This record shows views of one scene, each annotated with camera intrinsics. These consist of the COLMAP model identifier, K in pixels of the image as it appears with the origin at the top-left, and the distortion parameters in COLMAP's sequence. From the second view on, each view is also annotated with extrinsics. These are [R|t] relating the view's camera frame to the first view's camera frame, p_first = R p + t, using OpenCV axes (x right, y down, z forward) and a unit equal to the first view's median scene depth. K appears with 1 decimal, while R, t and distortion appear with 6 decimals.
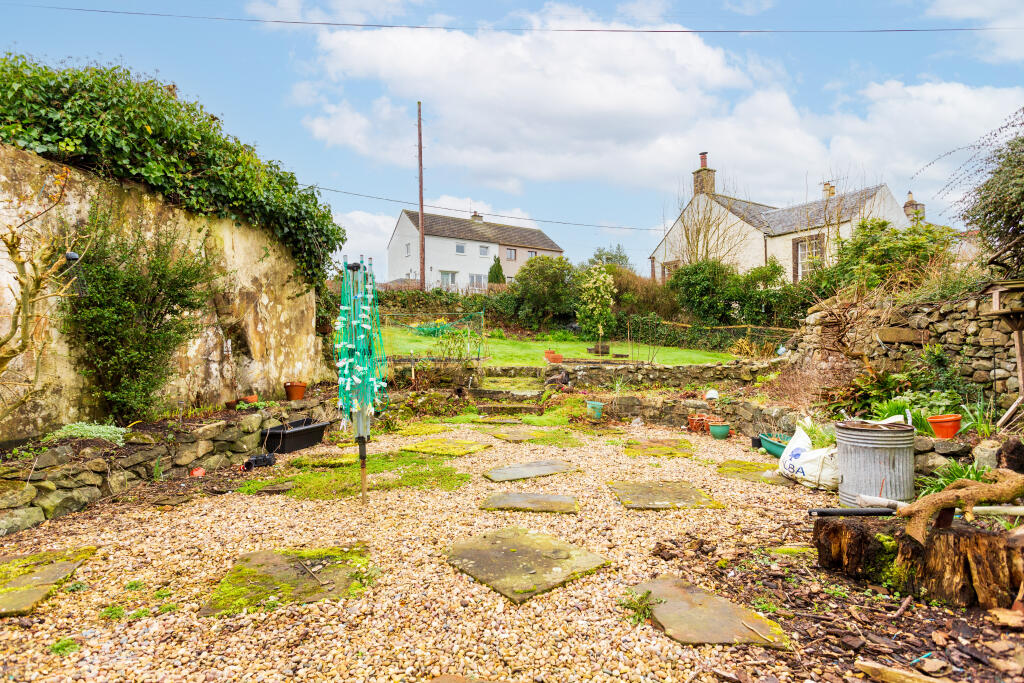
lens RADIAL K [[563.7, 0, 512.0], [0, 563.7, 341.5], [0, 0, 1]] dist [-0.000094, -0.000026]
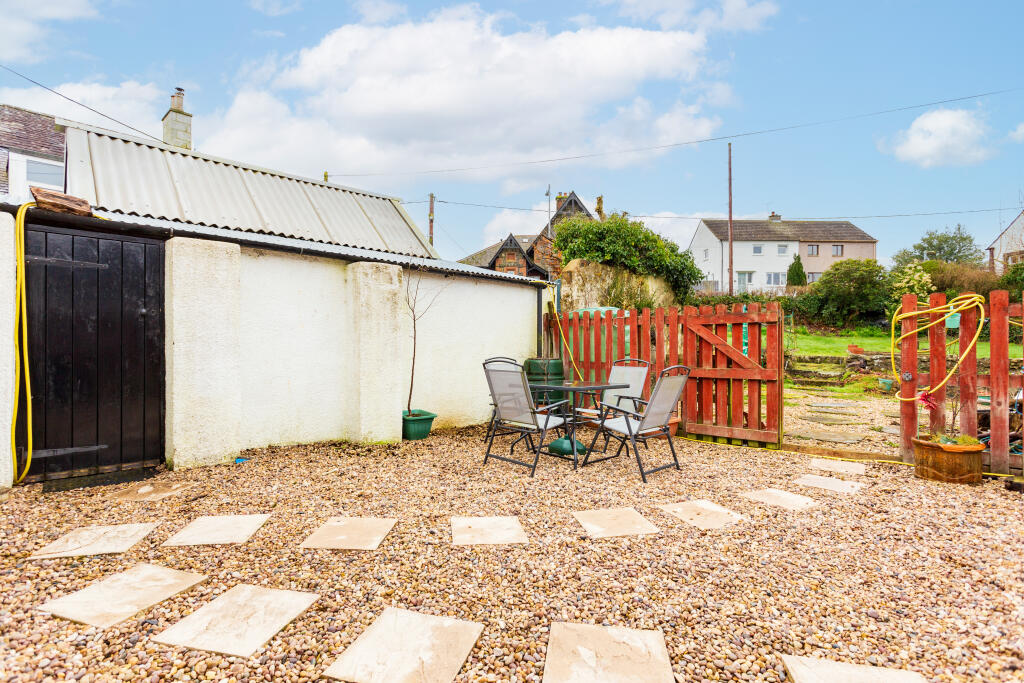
lens RADIAL K [[486.3, 0, 512.0], [0, 486.3, 341.5], [0, 0, 1]] dist [0.002856, 0.000394]
pose [[0.851415, 0.011937, -0.524357, -0.007622], [-0.004806, 0.999877, 0.014959, -0.002920], [0.524471, -0.010217, 0.851367, -0.229850]]
